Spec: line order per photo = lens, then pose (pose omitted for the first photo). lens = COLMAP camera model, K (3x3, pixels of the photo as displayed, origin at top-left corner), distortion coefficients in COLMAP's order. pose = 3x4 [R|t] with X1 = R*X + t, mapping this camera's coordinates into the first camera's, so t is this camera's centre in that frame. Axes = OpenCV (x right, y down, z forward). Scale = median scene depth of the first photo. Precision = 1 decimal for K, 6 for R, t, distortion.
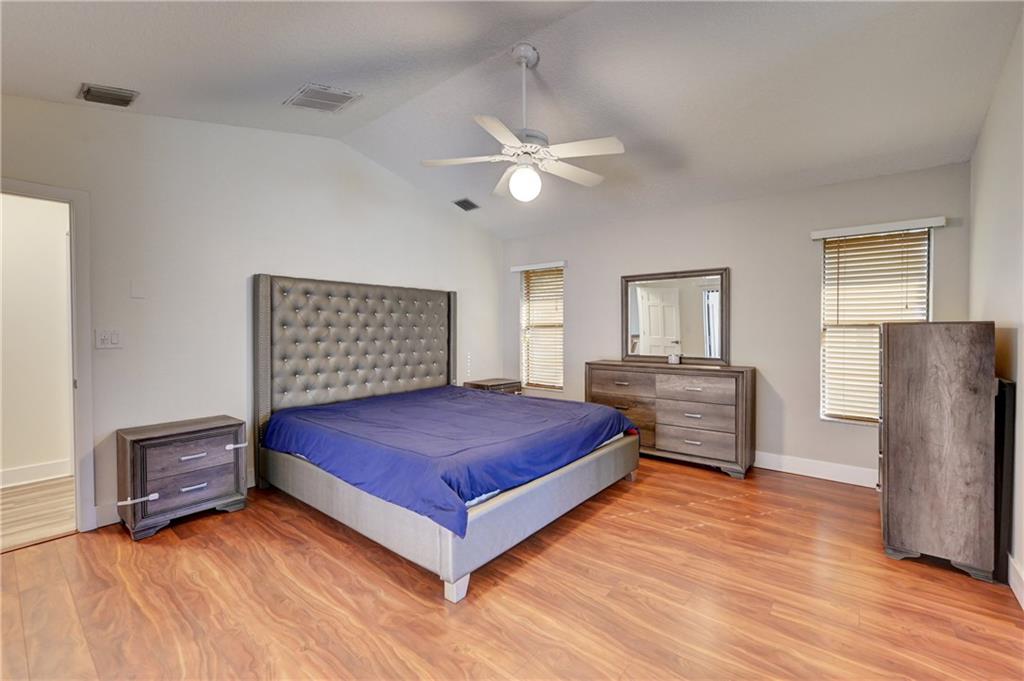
lens RADIAL K [[417.7, 0, 519.2], [0, 417.7, 326.2], [0, 0, 1]] dist [0.016874, 0.000176]
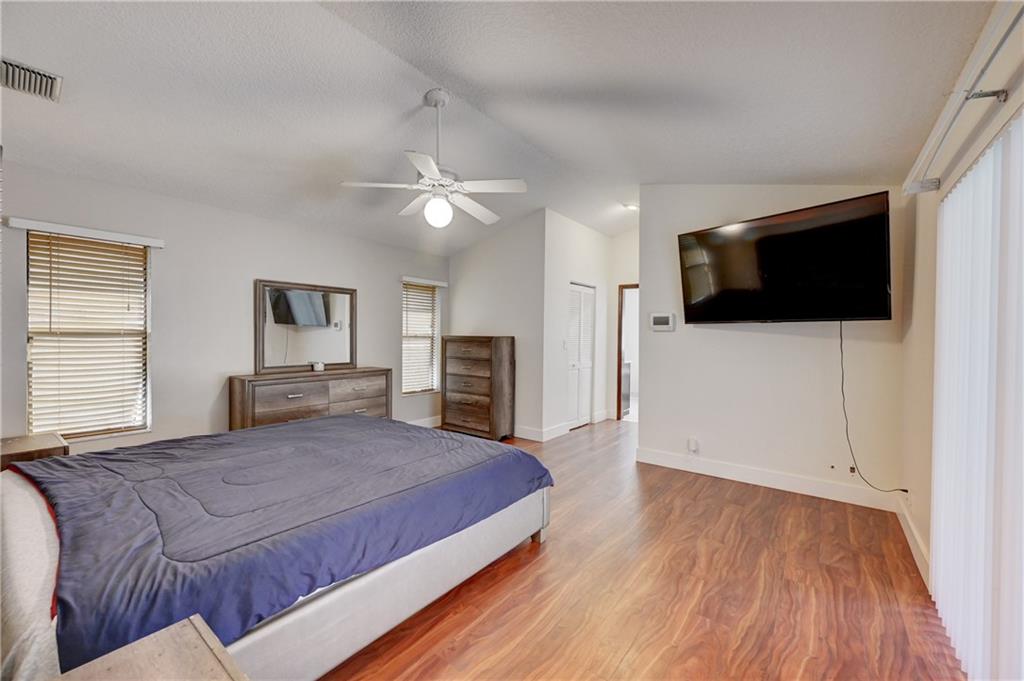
lens RADIAL K [[404.4, 0, 515.8], [0, 404.4, 340.4], [0, 0, 1]] dist [0.000786, 0.000072]
pose [[-0.021594, -0.001486, 0.999766, -0.717166], [-0.010451, 0.999945, 0.001261, 0.005832], [-0.999712, -0.010421, -0.021608, 0.555410]]
